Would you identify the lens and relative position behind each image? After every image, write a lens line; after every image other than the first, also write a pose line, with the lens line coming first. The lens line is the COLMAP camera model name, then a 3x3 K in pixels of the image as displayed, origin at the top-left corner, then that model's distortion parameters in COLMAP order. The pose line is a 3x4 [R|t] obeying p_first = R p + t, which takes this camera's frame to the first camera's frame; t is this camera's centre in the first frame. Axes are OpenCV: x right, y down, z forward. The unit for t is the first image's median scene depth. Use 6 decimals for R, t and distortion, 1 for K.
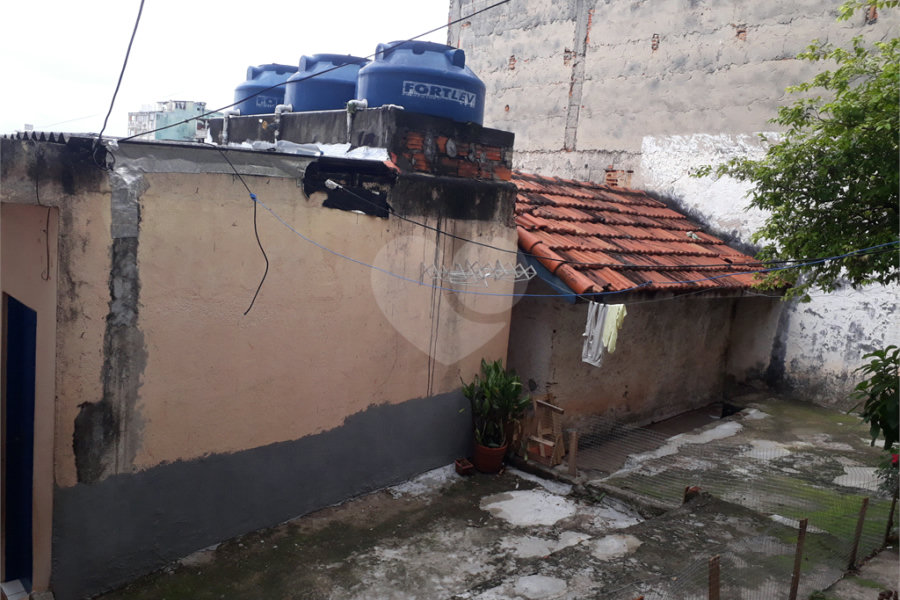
lens RADIAL K [[729.4, 0, 458.9], [0, 729.4, 297.7], [0, 0, 1]] dist [0.054039, -0.094003]
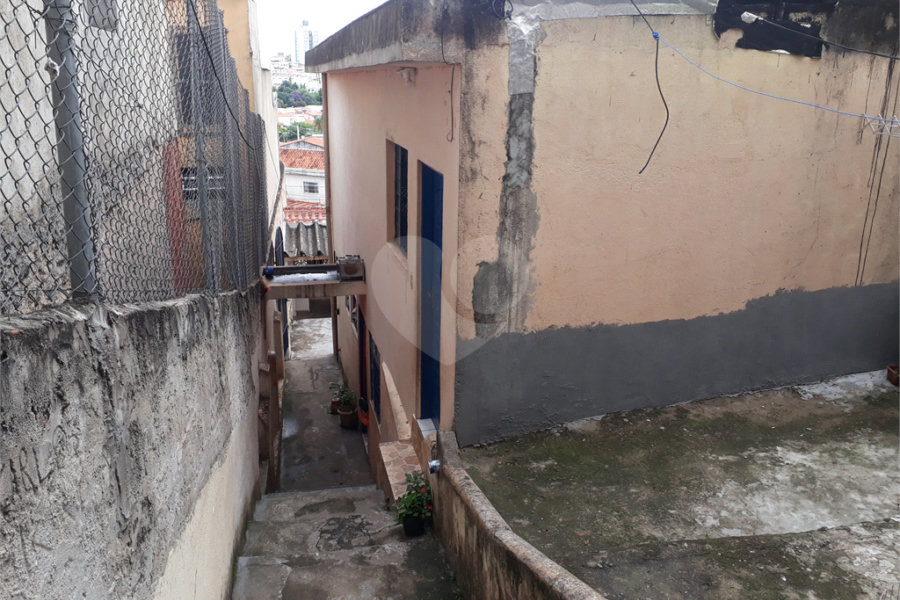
lens RADIAL K [[732.6, 0, 450.2], [0, 732.6, 303.1], [0, 0, 1]] dist [0.061699, -0.084809]
pose [[0.864720, 0.073257, -0.496883, -0.025137], [-0.002272, 0.989866, 0.141986, 0.044139], [0.502249, -0.121649, 0.856124, 0.068761]]
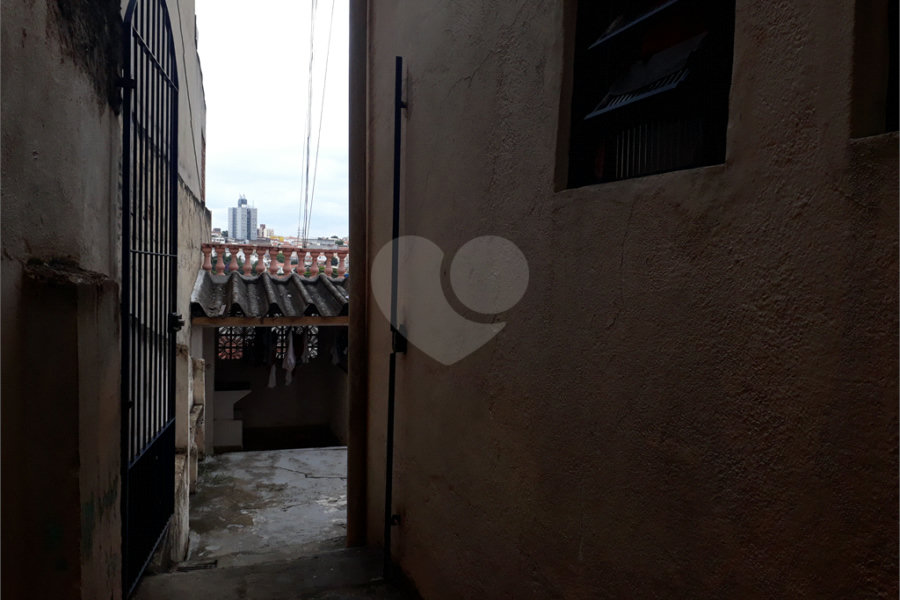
lens RADIAL K [[732.6, 0, 450.2], [0, 732.6, 303.1], [0, 0, 1]] dist [0.061699, -0.084809]
pose [[0.906577, -0.042447, -0.419900, -1.728705], [0.003814, 0.995713, -0.092419, 0.583616], [0.422023, 0.082184, 0.902852, 1.971910]]
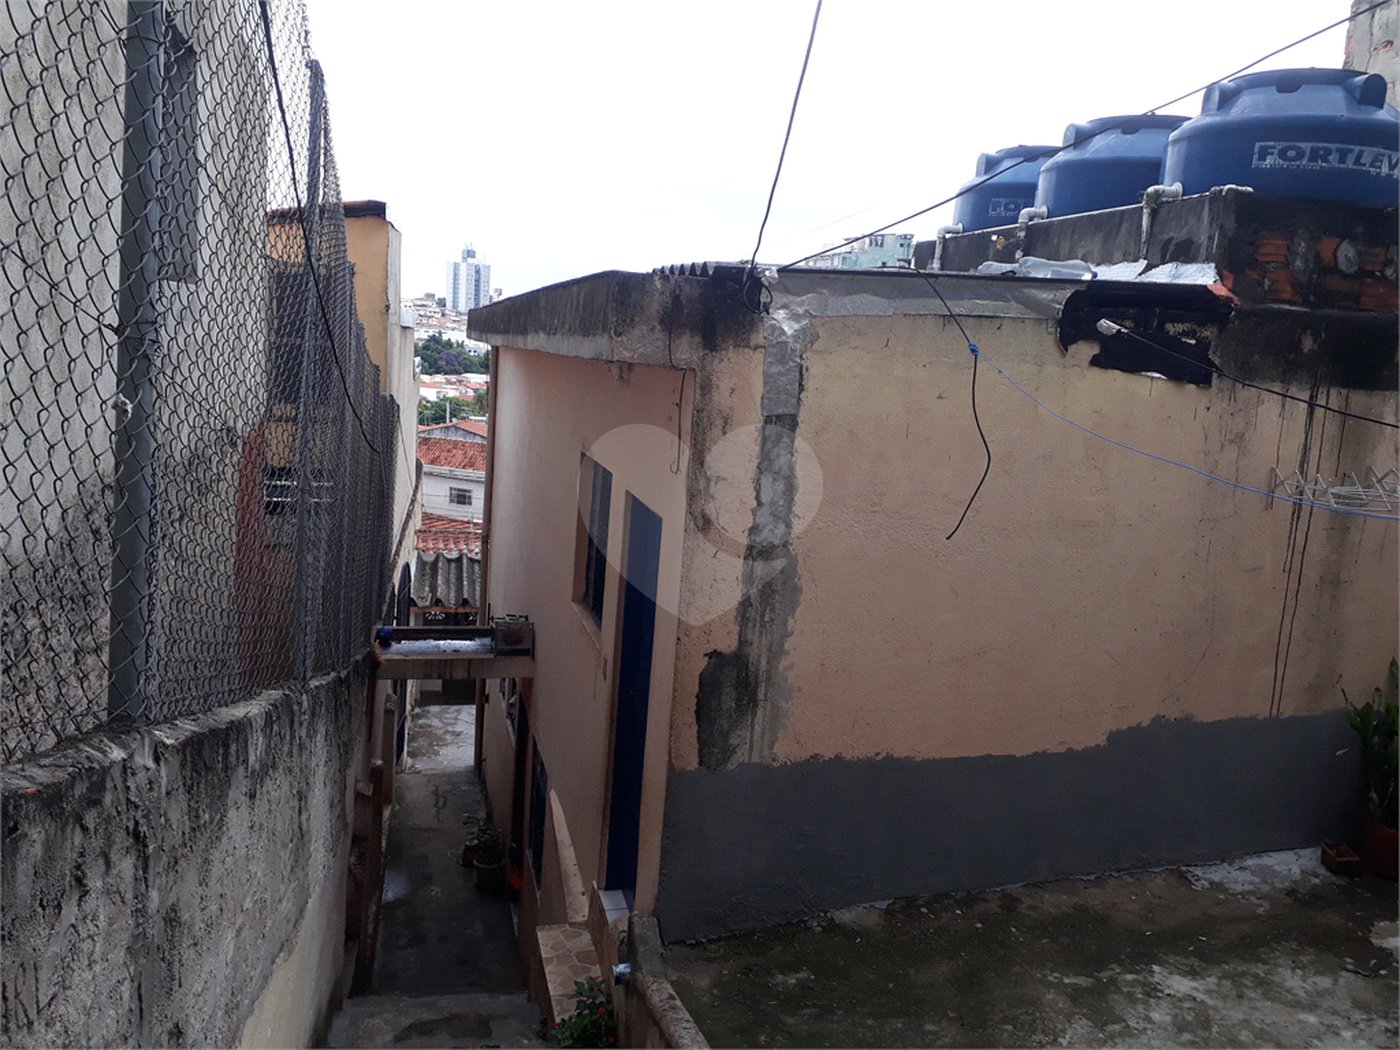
lens RADIAL K [[1141.3, 0, 696.8], [0, 1141.3, 526.6], [0, 0, 1]] dist [0.038250, -0.039653]
pose [[0.873369, 0.050464, -0.484437, -0.009207], [-0.056054, 0.998423, 0.002947, 0.018109], [0.483822, 0.024581, 0.874821, 0.044360]]
